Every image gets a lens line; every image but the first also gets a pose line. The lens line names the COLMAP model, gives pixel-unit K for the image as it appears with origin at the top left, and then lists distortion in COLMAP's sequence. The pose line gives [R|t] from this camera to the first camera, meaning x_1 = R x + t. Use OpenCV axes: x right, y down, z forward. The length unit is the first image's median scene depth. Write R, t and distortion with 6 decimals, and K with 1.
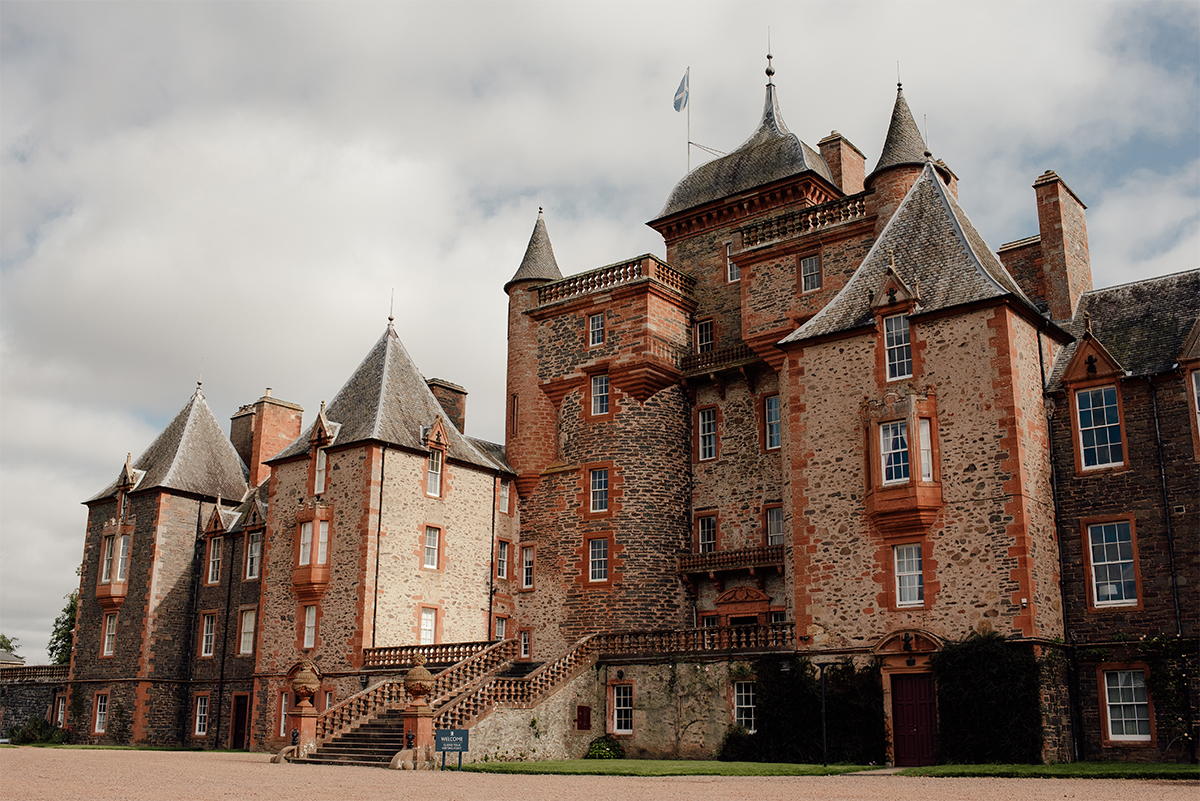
lens RADIAL K [[1241.8, 0, 599.6], [0, 1241.8, 398.0], [0, 0, 1]] dist [-0.084182, 0.000000]
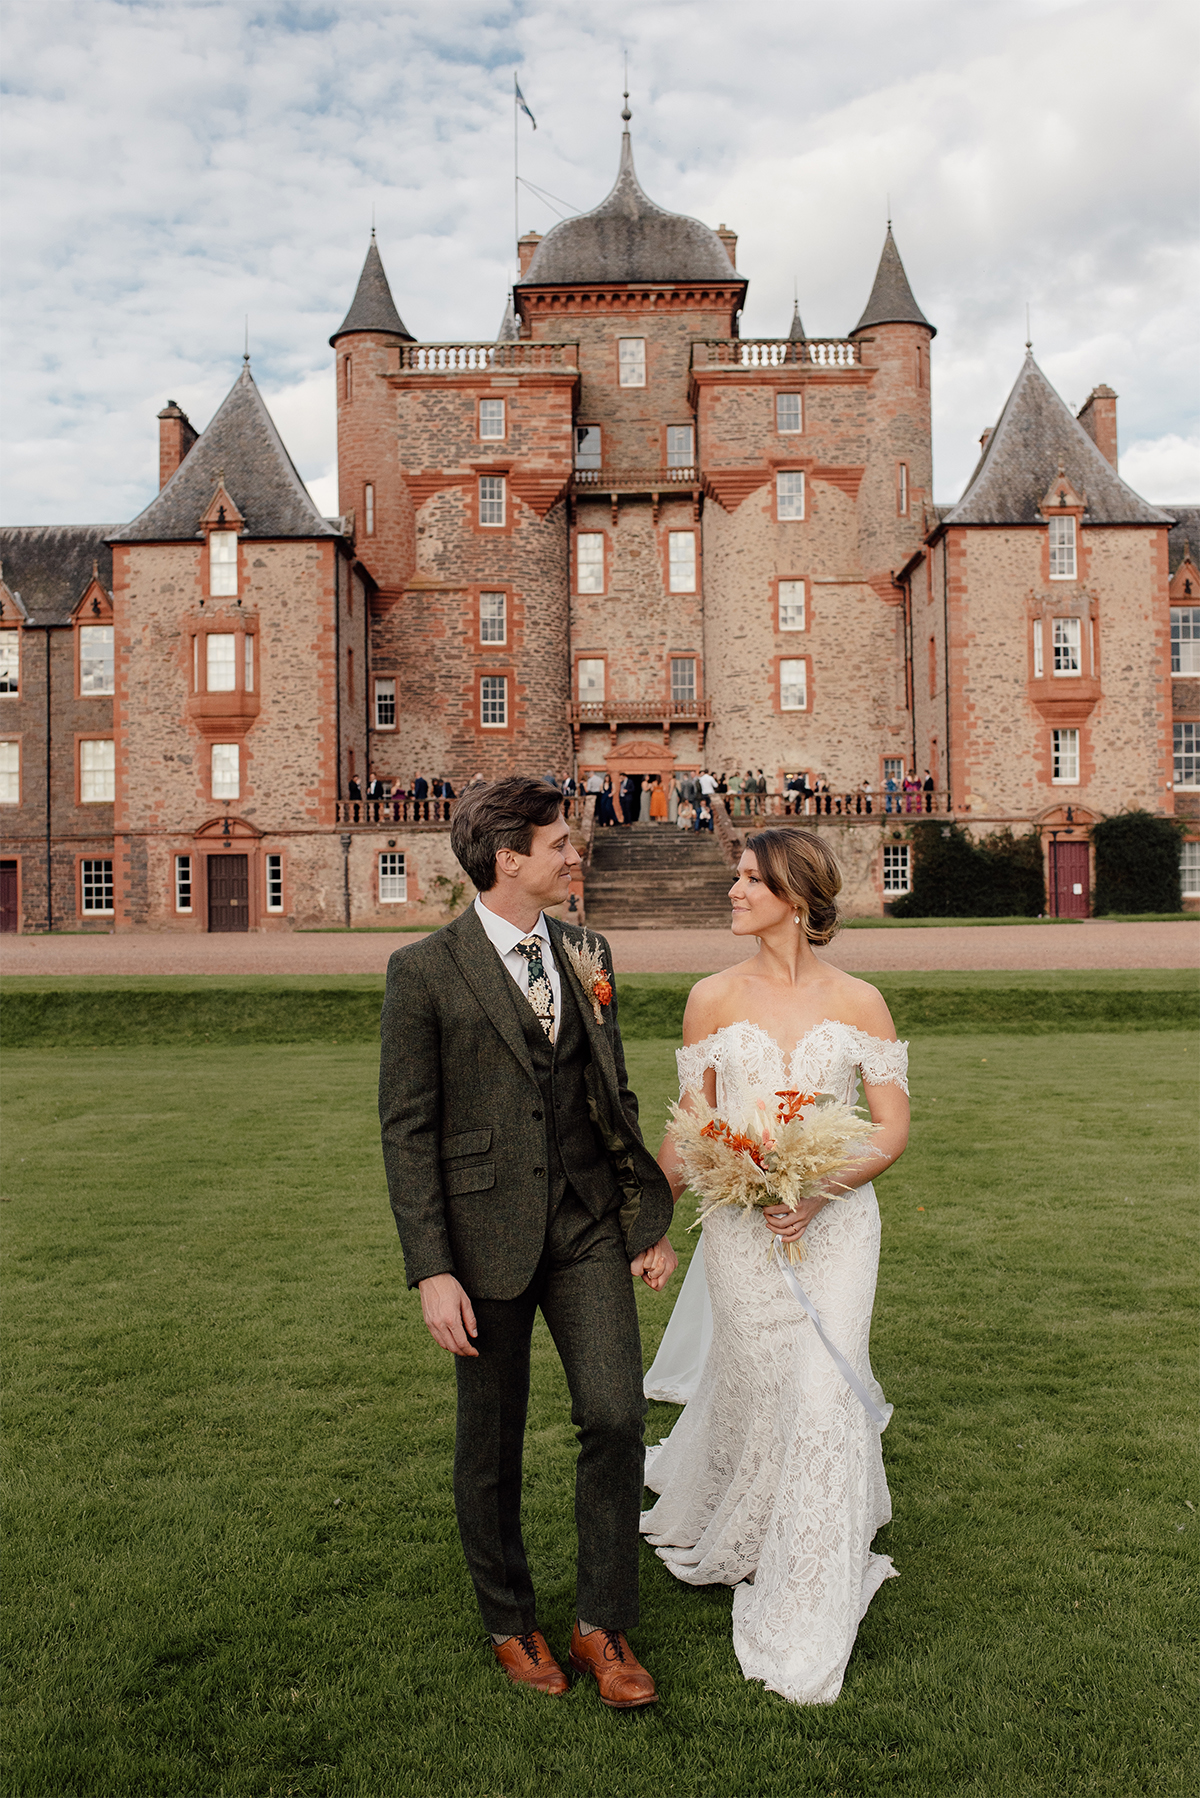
lens RADIAL K [[1860.6, 0, 598.8], [0, 1860.6, 904.0], [0, 0, 1]] dist [-0.084182, 0.000000]
pose [[0.768244, -0.013520, 0.640015, -0.781729], [-0.150763, 0.967834, 0.201414, -0.002141], [-0.622151, -0.251226, 0.741494, -0.022696]]
